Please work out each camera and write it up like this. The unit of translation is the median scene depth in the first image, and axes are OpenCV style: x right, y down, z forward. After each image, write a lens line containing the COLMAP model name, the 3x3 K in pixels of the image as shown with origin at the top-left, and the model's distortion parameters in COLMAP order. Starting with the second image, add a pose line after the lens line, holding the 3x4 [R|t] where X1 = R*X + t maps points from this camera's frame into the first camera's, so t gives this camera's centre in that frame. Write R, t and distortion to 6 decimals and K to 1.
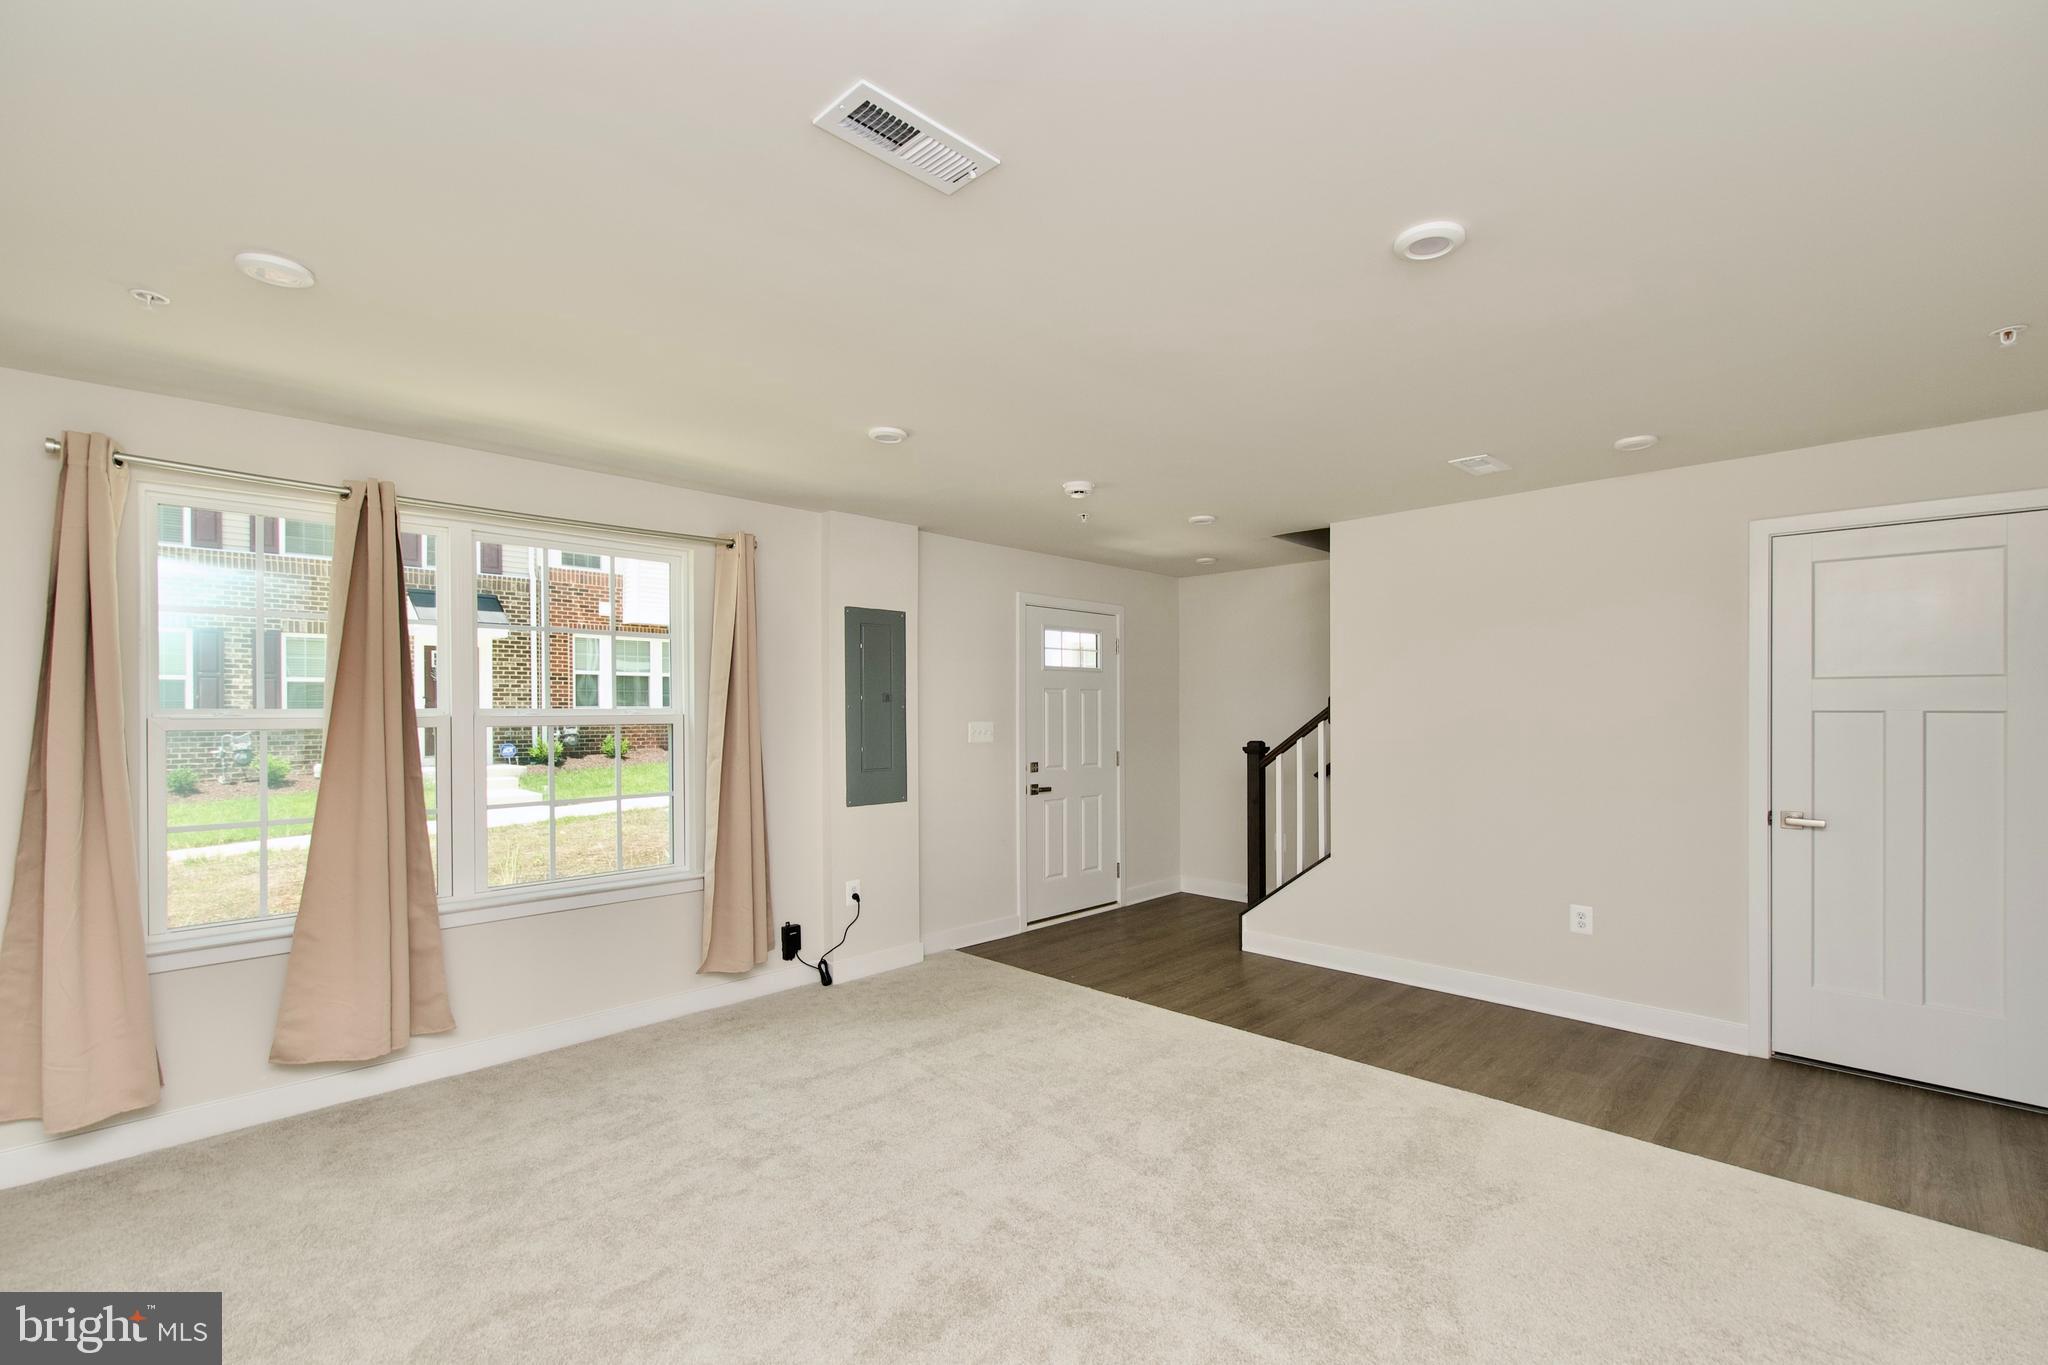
lens RADIAL K [[898.9, 0, 1045.0], [0, 898.9, 710.4], [0, 0, 1]] dist [0.010957, -0.007483]
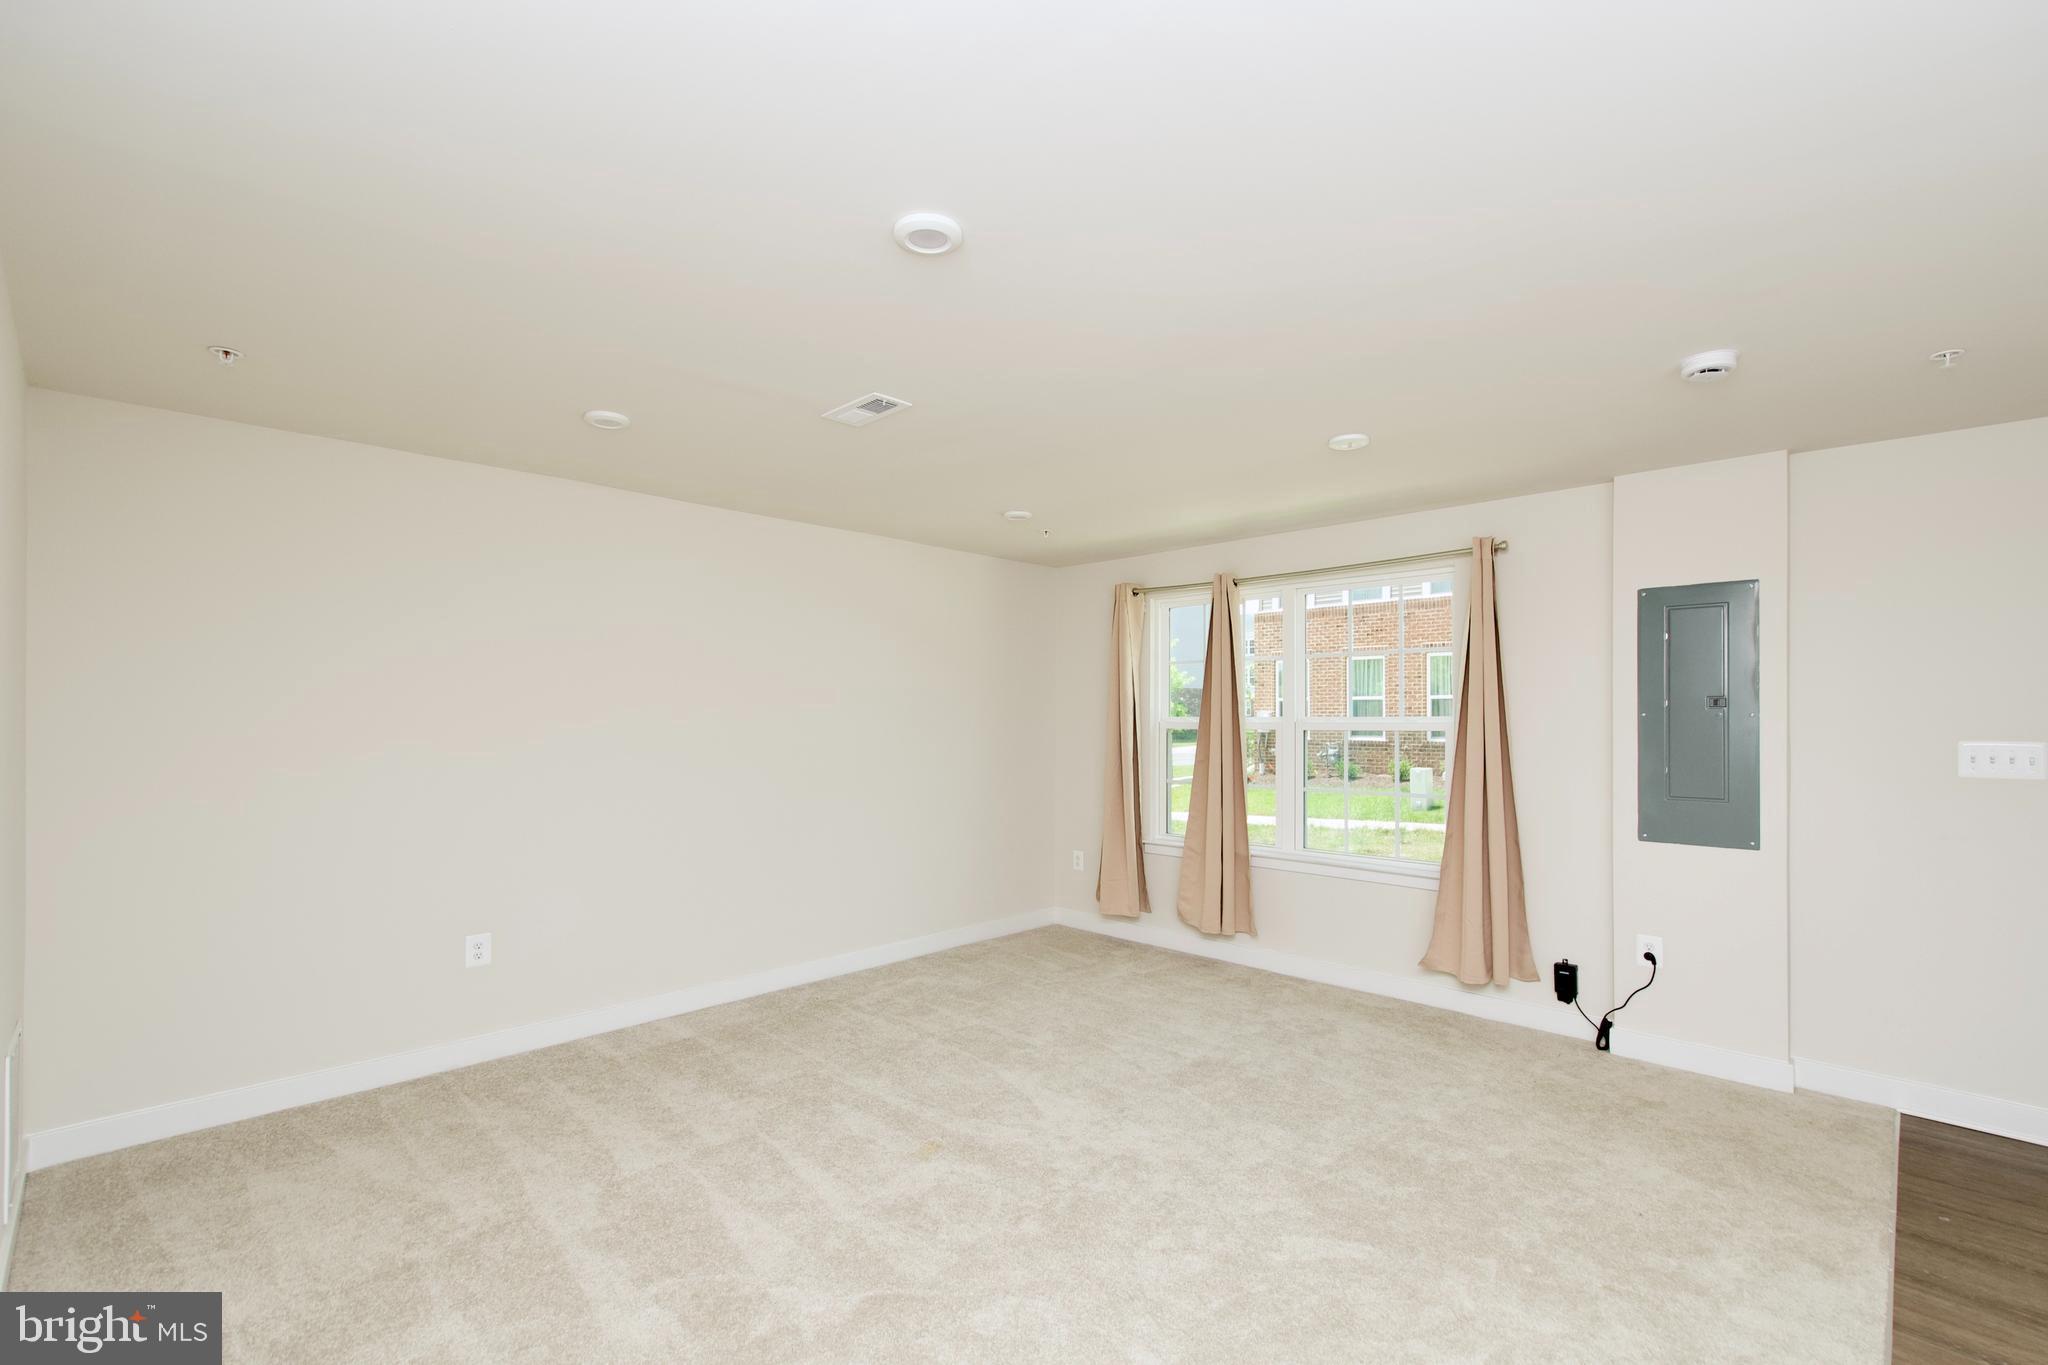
lens RADIAL K [[898.9, 0, 1045.0], [0, 898.9, 710.4], [0, 0, 1]] dist [0.010957, -0.007483]
pose [[-0.014388, -0.011357, -0.999832, 0.600997], [-0.002775, 0.999932, -0.011318, 0.002791], [0.999893, 0.002612, -0.014418, 0.497064]]
